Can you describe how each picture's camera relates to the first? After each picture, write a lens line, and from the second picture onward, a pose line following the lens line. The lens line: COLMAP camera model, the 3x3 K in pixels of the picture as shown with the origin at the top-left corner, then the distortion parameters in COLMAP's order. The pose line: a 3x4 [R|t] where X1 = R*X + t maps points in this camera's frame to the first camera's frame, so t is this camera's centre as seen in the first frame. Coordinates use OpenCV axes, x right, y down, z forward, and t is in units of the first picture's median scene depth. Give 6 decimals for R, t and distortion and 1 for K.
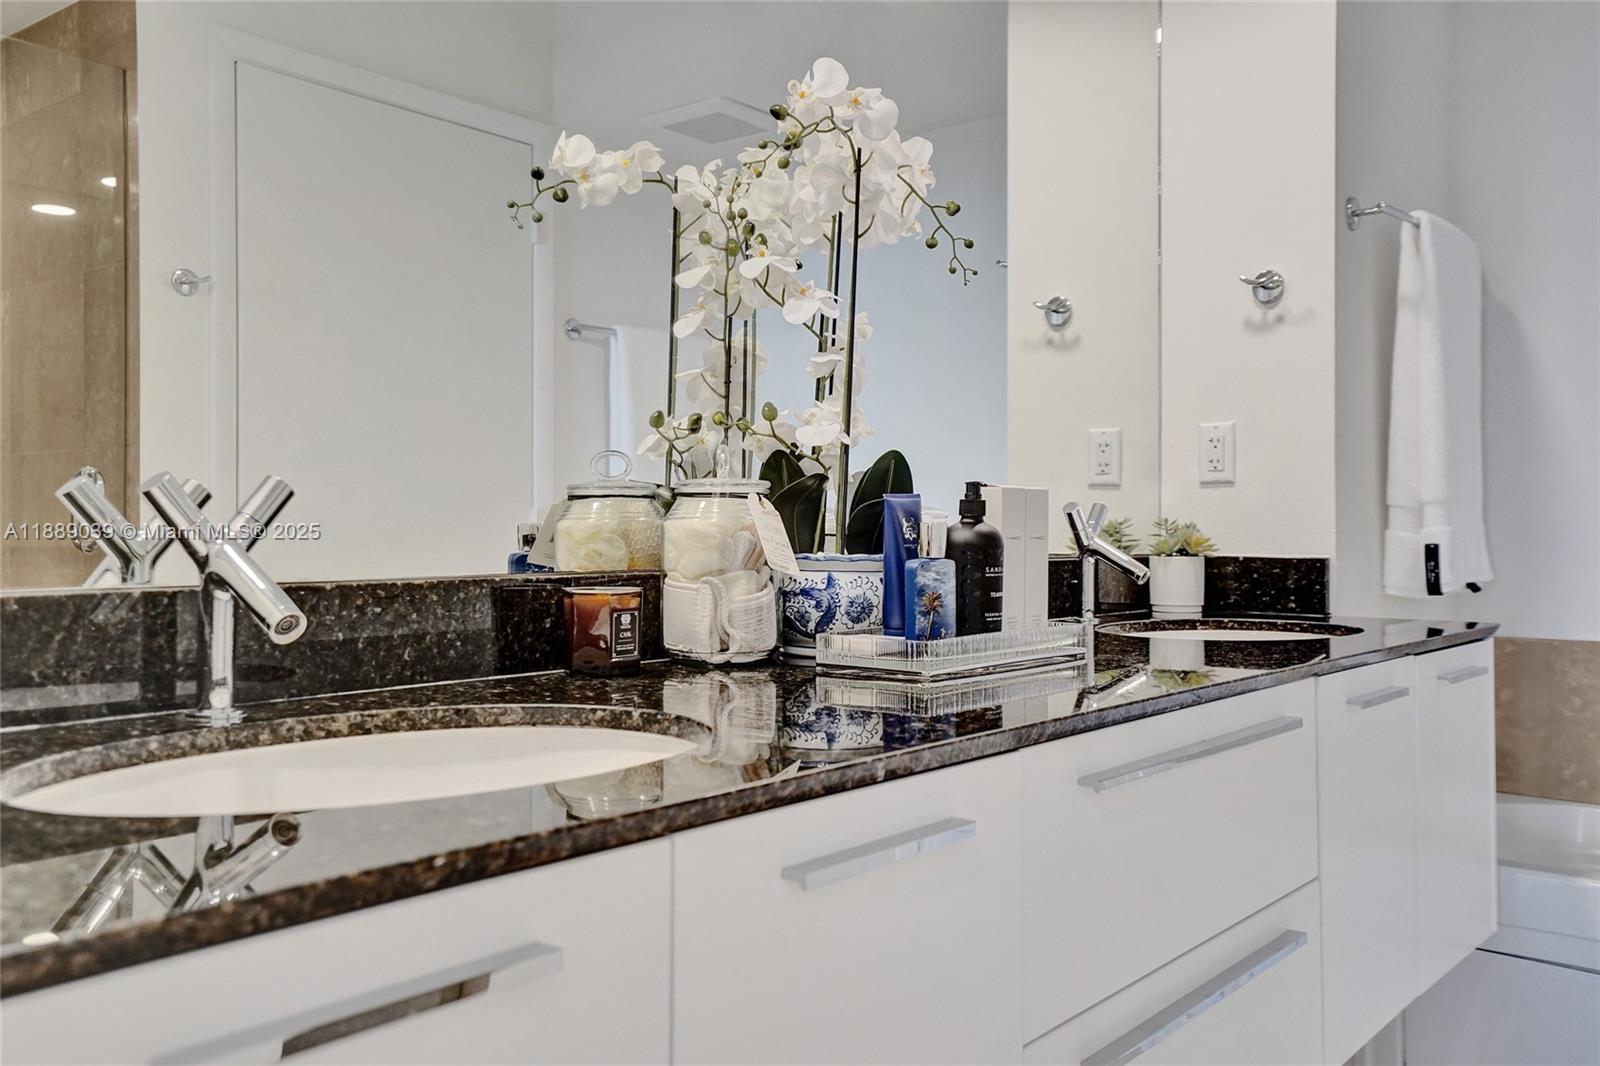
lens RADIAL K [[1355.4, 0, 800.0], [0, 1355.4, 533.0], [0, 0, 1]] dist [0.004313, 0.085403]
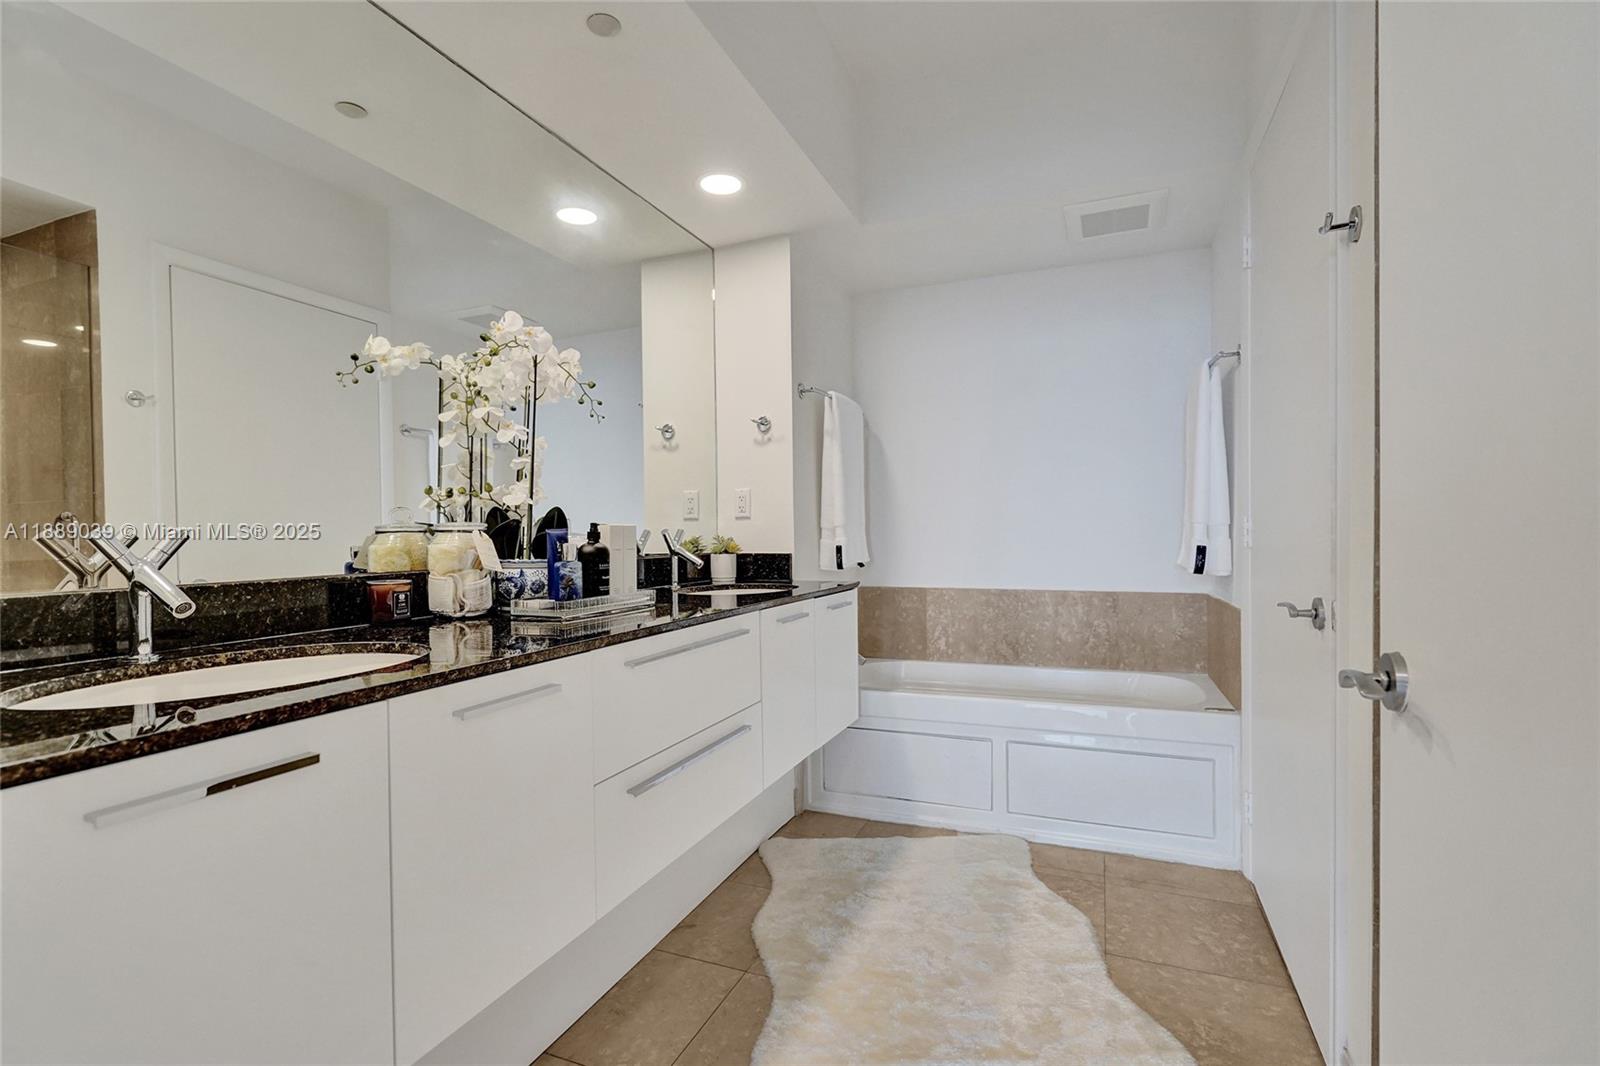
lens RADIAL K [[733.8, 0, 800.4], [0, 733.8, 550.4], [0, 0, 1]] dist [-0.001804, -0.000316]
pose [[0.955791, -0.020518, 0.293330, 0.097203], [0.015287, 0.999681, 0.020115, -0.013428], [-0.293649, -0.014742, 0.955800, -0.150468]]
